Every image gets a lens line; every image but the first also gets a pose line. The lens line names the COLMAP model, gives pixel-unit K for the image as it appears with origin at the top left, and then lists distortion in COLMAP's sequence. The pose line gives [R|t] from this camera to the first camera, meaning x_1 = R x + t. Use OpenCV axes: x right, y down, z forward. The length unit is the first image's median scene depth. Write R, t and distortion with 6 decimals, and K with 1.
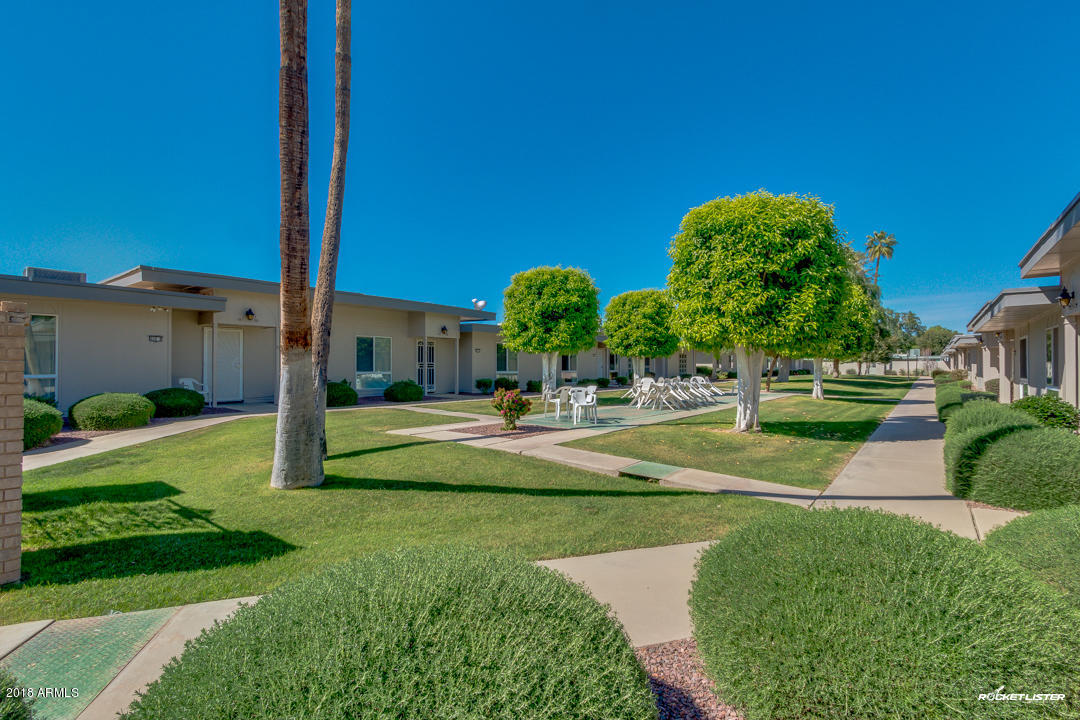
lens RADIAL K [[493.5, 0, 543.7], [0, 493.5, 360.9], [0, 0, 1]] dist [0.002212, -0.000318]
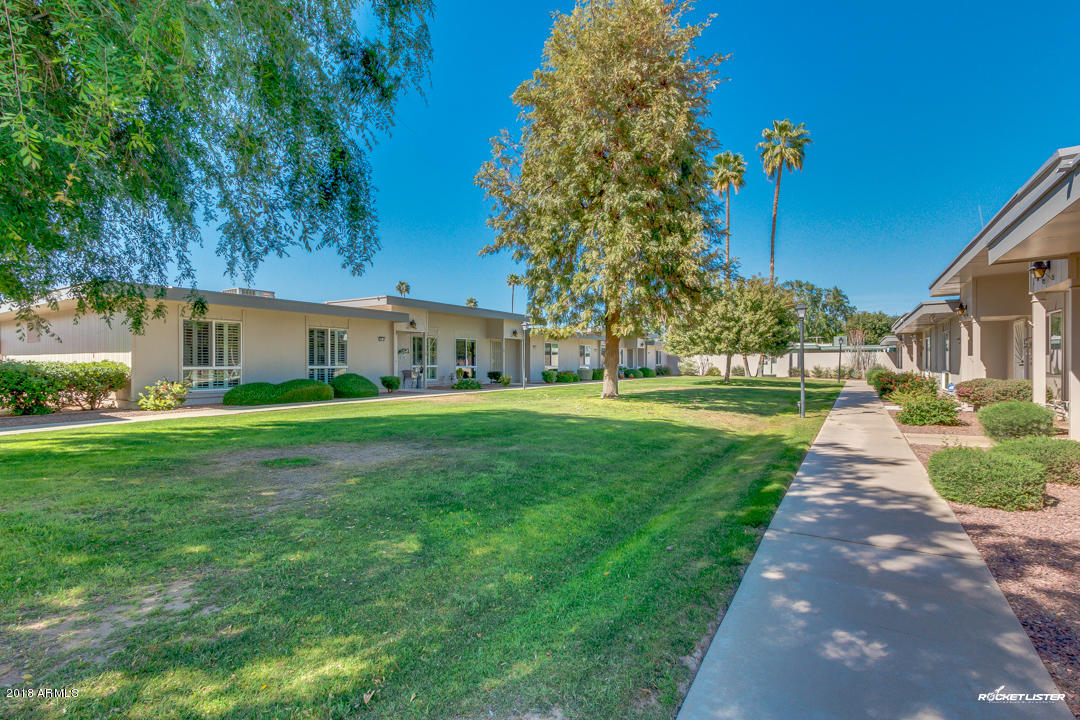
lens RADIAL K [[493.5, 0, 537.3], [0, 493.5, 365.1], [0, 0, 1]] dist [0.002212, -0.000318]
pose [[0.996139, 0.000842, 0.087787, 0.320266], [-0.002236, 0.999873, 0.015786, 0.005631], [-0.087763, -0.015922, 0.996014, 0.417173]]
